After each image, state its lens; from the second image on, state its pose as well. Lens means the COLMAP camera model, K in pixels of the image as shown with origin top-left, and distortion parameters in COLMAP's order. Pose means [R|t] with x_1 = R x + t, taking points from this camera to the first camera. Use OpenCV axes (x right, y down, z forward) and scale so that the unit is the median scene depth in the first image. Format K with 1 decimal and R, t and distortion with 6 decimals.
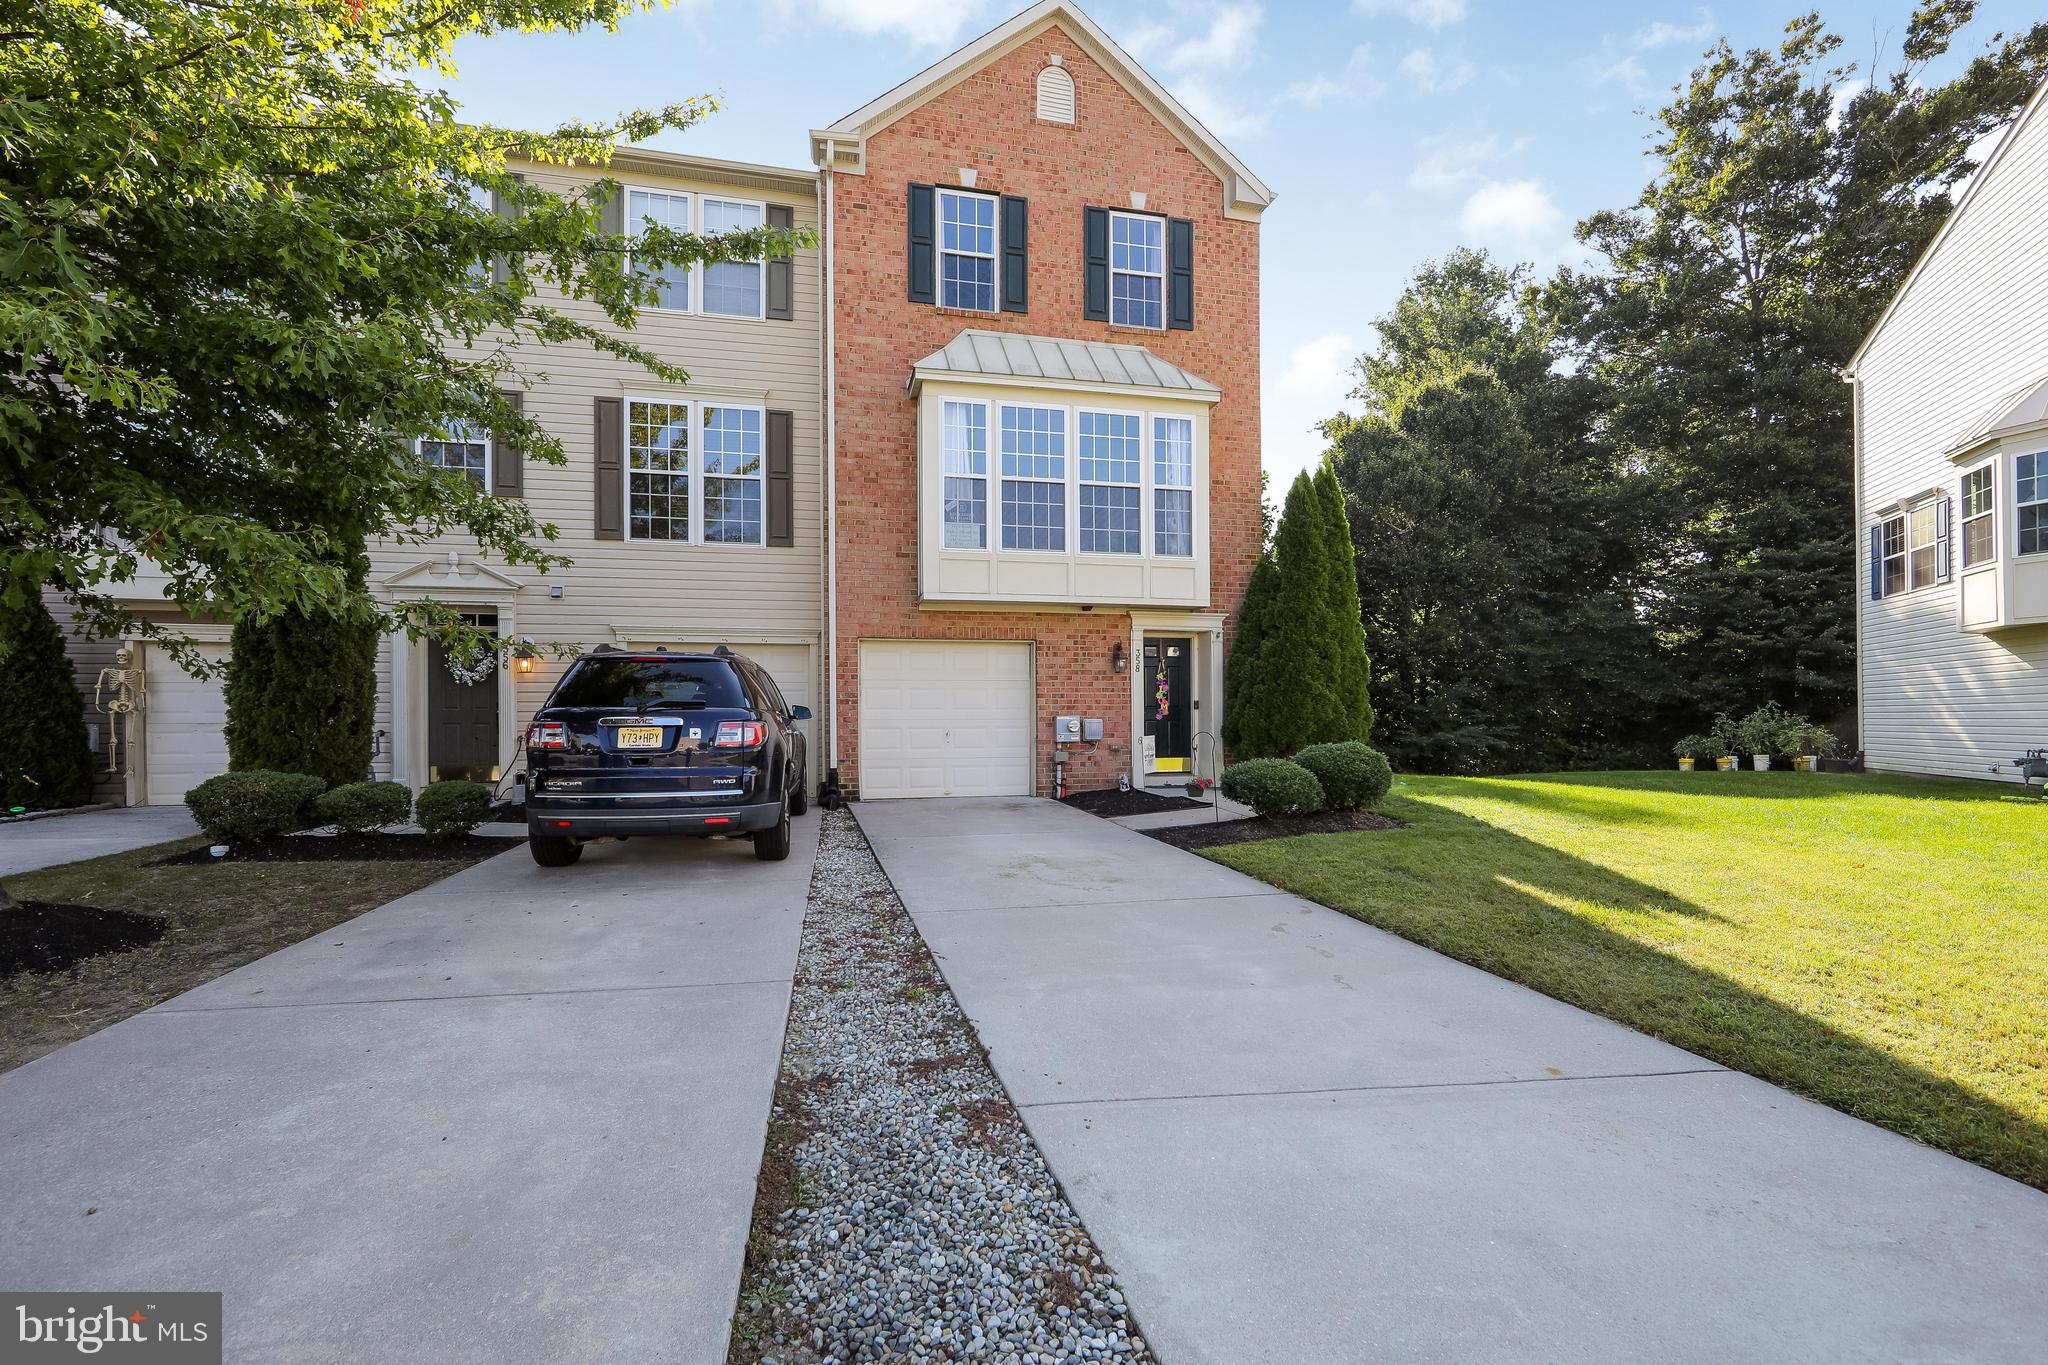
lens RADIAL K [[805.6, 0, 1010.9], [0, 805.6, 666.5], [0, 0, 1]] dist [-0.001279, -0.000162]
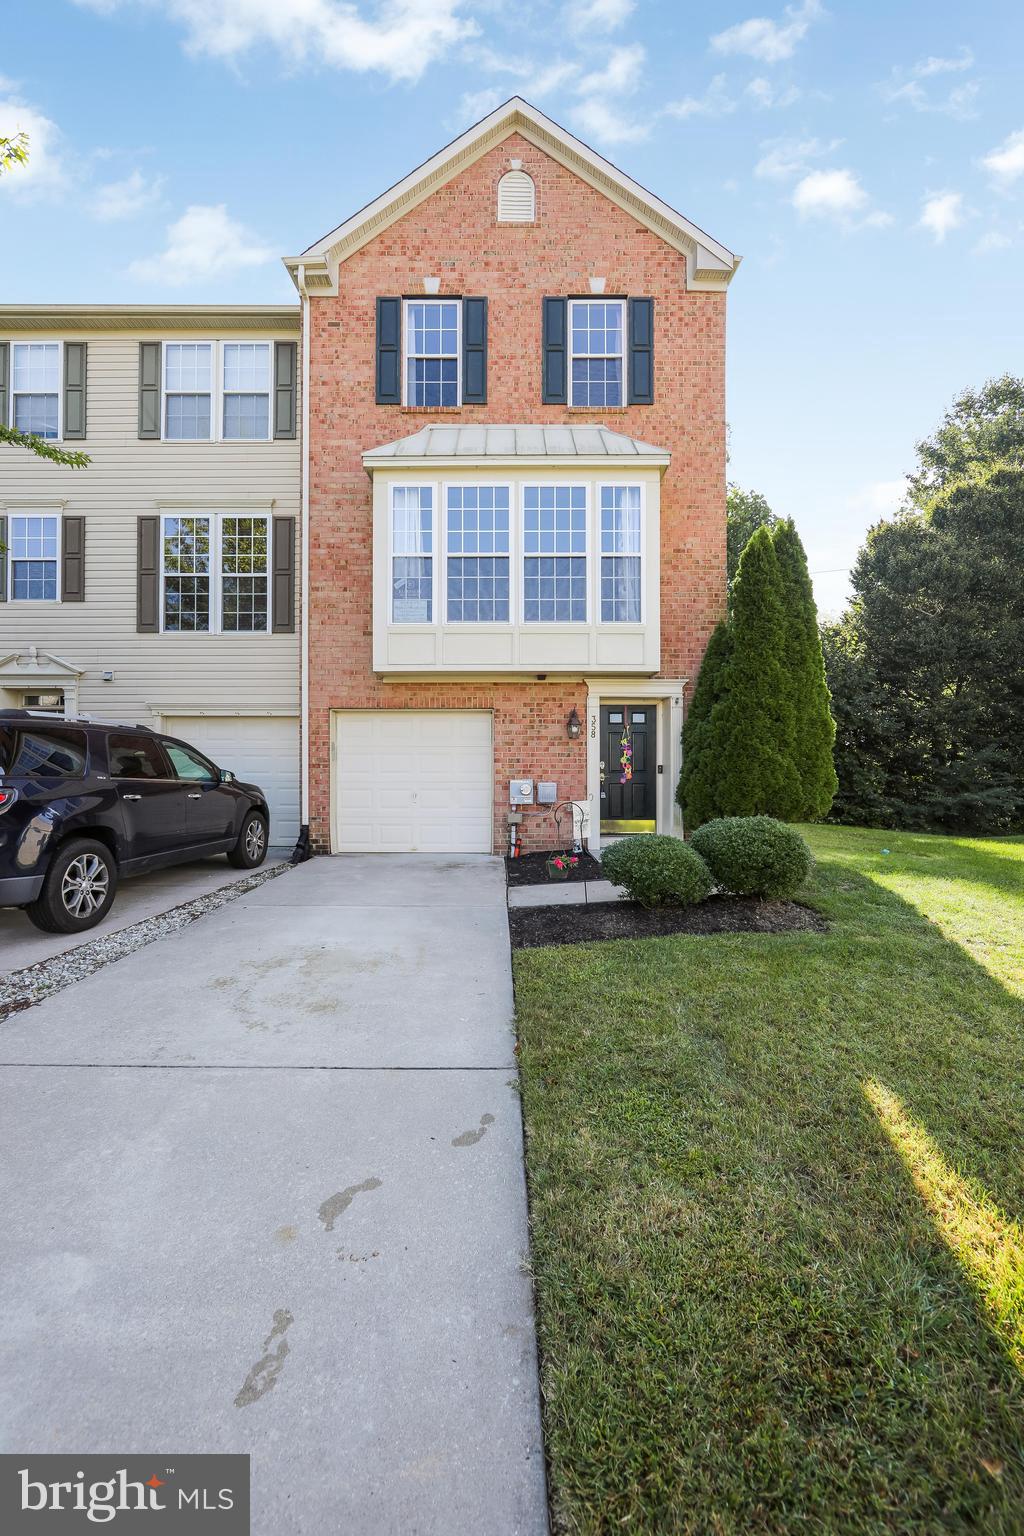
lens RADIAL K [[559.8, 0, 517.0], [0, 559.8, 745.6], [0, 0, 1]] dist [-0.002572, 0.000096]
pose [[0.977250, -0.005534, -0.212018, 0.217807], [0.007831, 0.999919, 0.009998, 0.009400], [0.211945, -0.011431, 0.977215, 0.278828]]
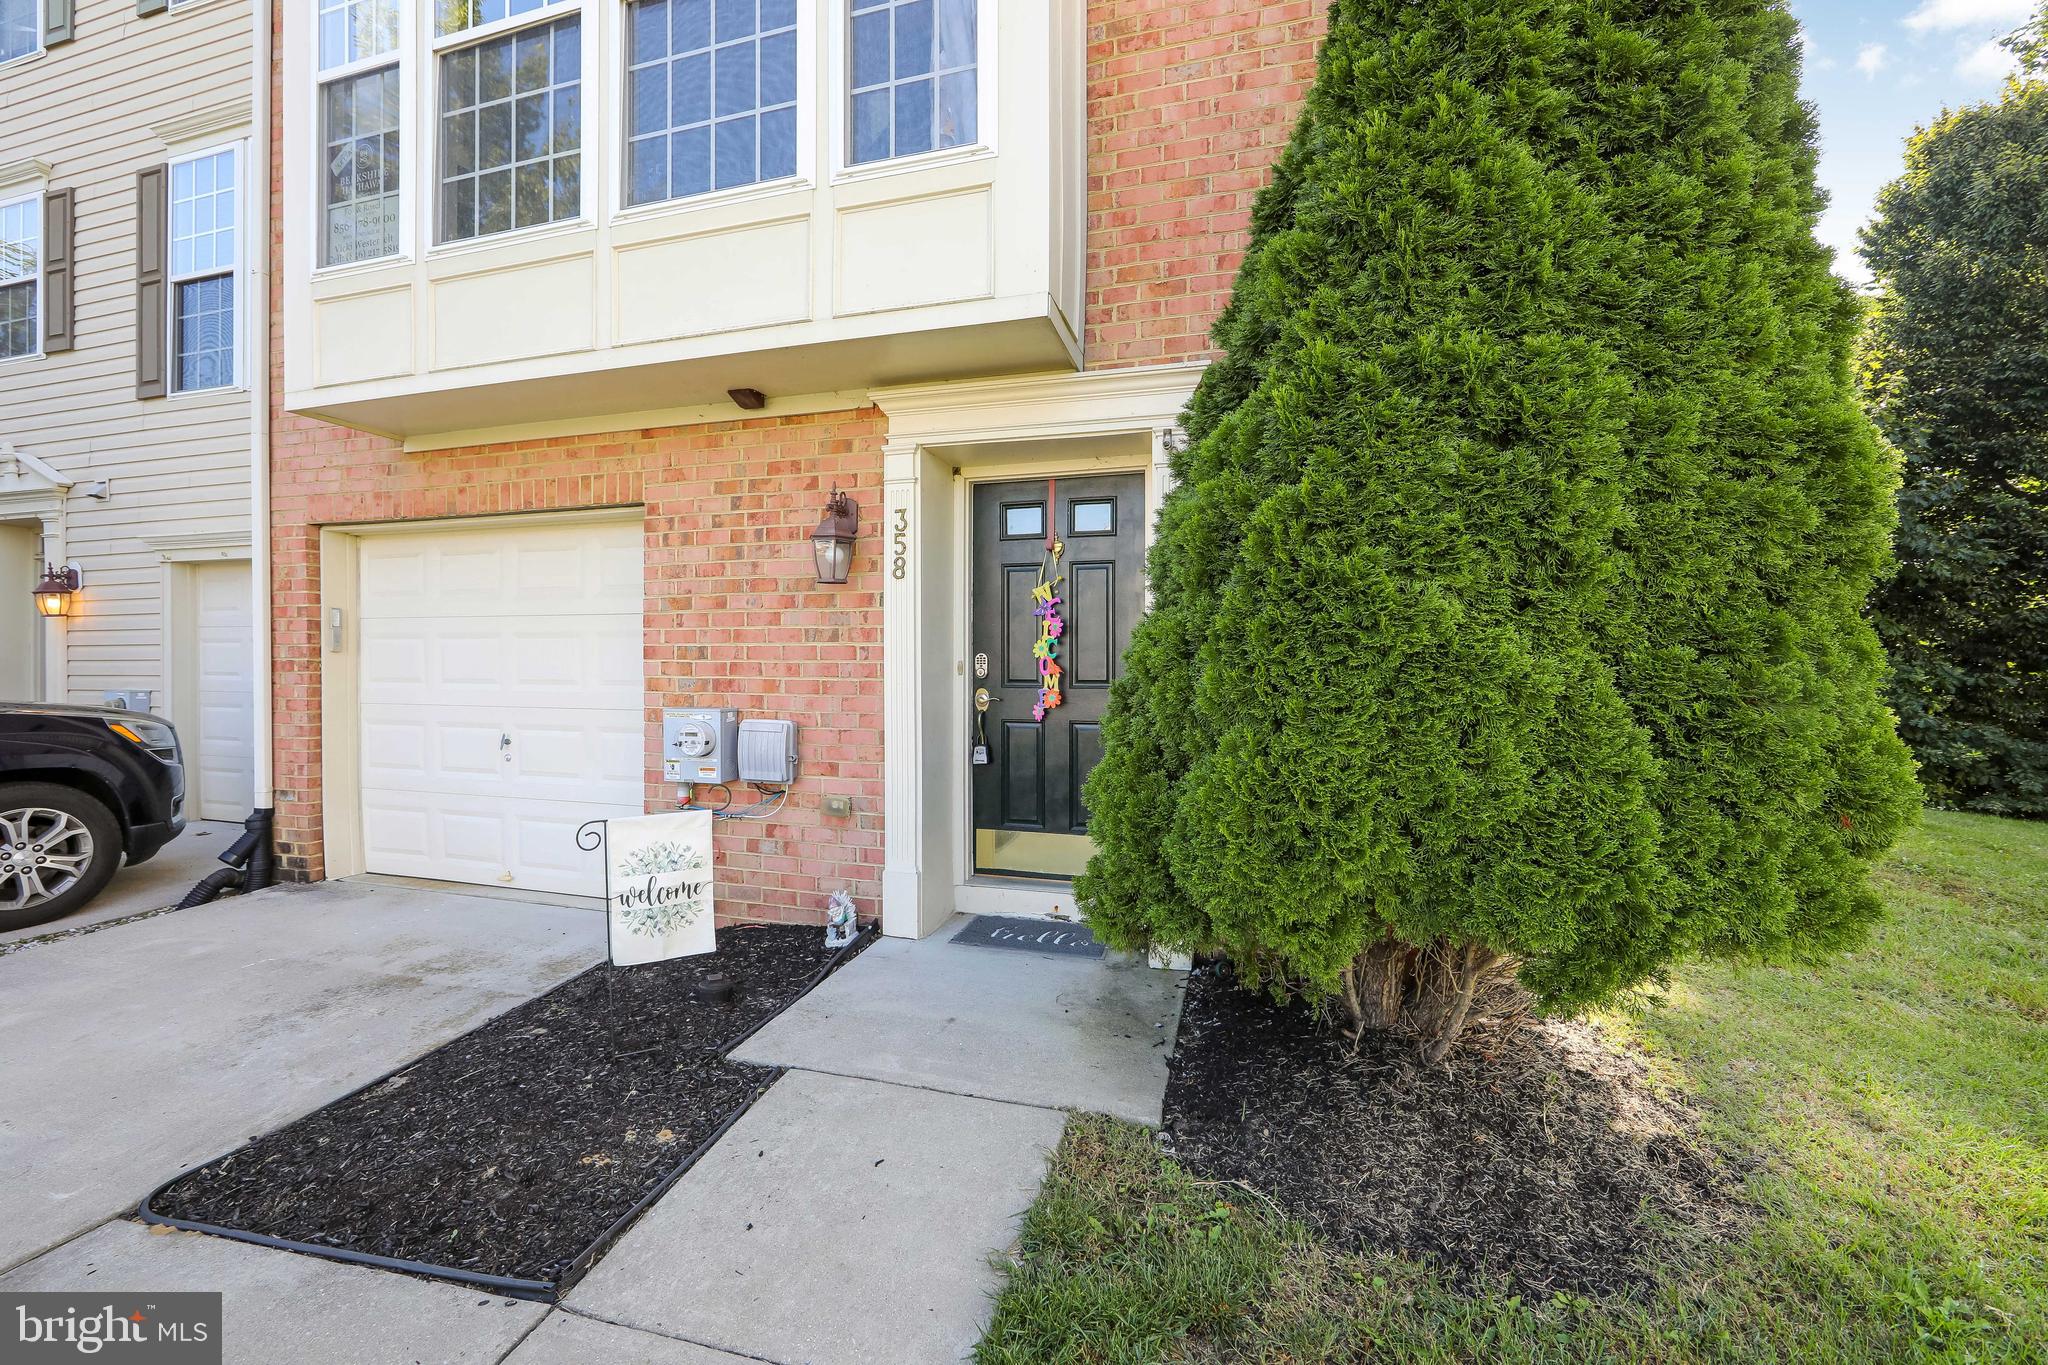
lens RADIAL K [[774.4, 0, 1026.3], [0, 774.4, 642.0], [0, 0, 1]] dist [-0.005758, 0.000109]
pose [[0.883184, -0.004118, -0.469008, 0.354627], [0.023438, 0.999100, 0.035364, 0.022783], [0.468440, -0.042225, 0.882485, 0.759158]]
